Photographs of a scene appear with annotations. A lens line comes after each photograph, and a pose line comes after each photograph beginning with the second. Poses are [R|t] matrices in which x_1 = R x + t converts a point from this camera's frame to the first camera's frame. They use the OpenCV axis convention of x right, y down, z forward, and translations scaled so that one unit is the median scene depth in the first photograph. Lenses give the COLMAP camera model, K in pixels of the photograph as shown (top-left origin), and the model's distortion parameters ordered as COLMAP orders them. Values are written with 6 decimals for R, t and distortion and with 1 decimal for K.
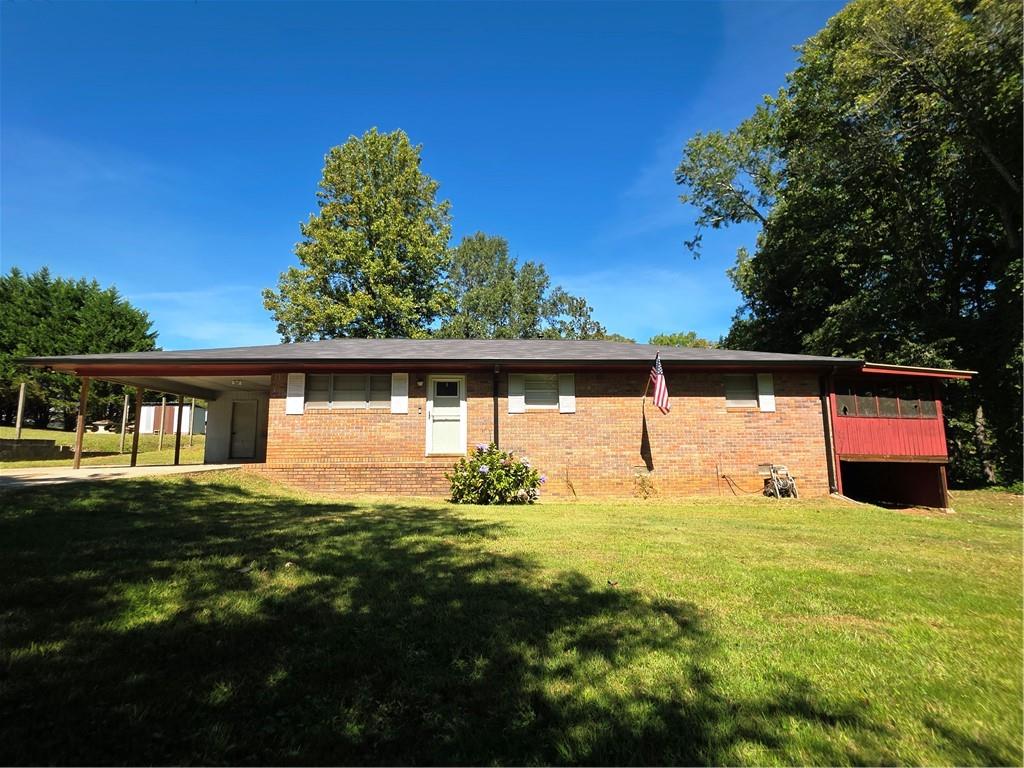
lens RADIAL K [[544.5, 0, 512.0], [0, 544.5, 384.0], [0, 0, 1]] dist [-0.000040, -0.001153]
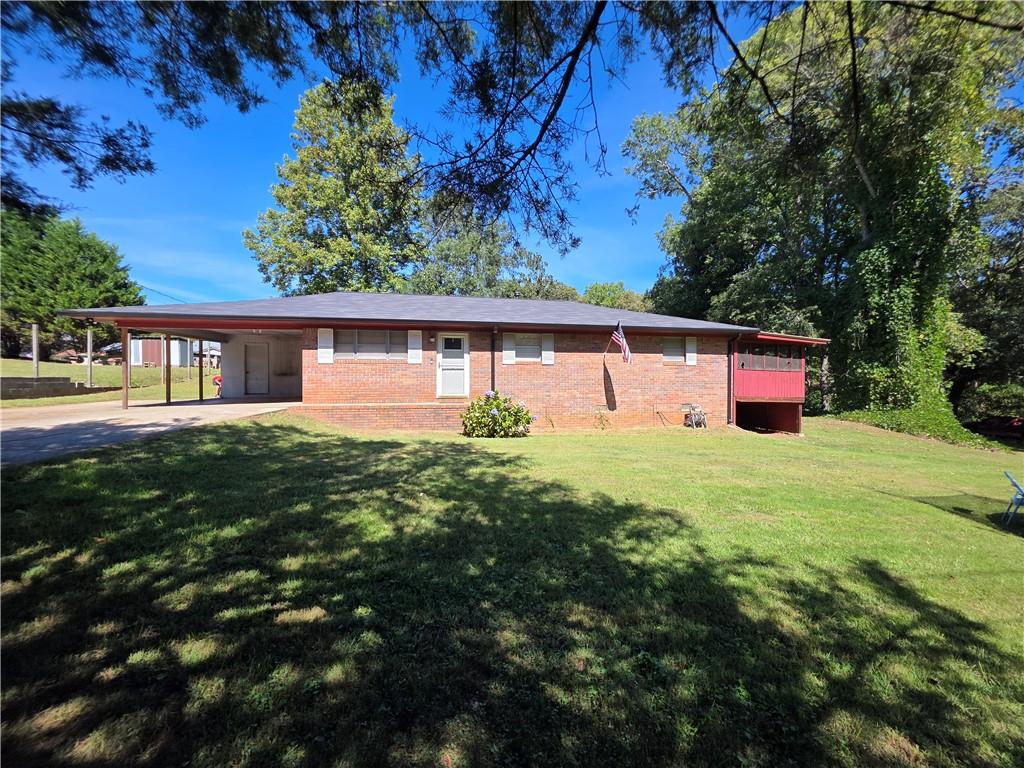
lens RADIAL K [[495.8, 0, 525.7], [0, 495.8, 391.0], [0, 0, 1]] dist [-0.000788, 0.000578]
pose [[0.984217, 0.003635, 0.176930, -0.156826], [-0.033534, 0.985506, 0.166294, -0.079183], [-0.173761, -0.169603, 0.970073, -0.139247]]
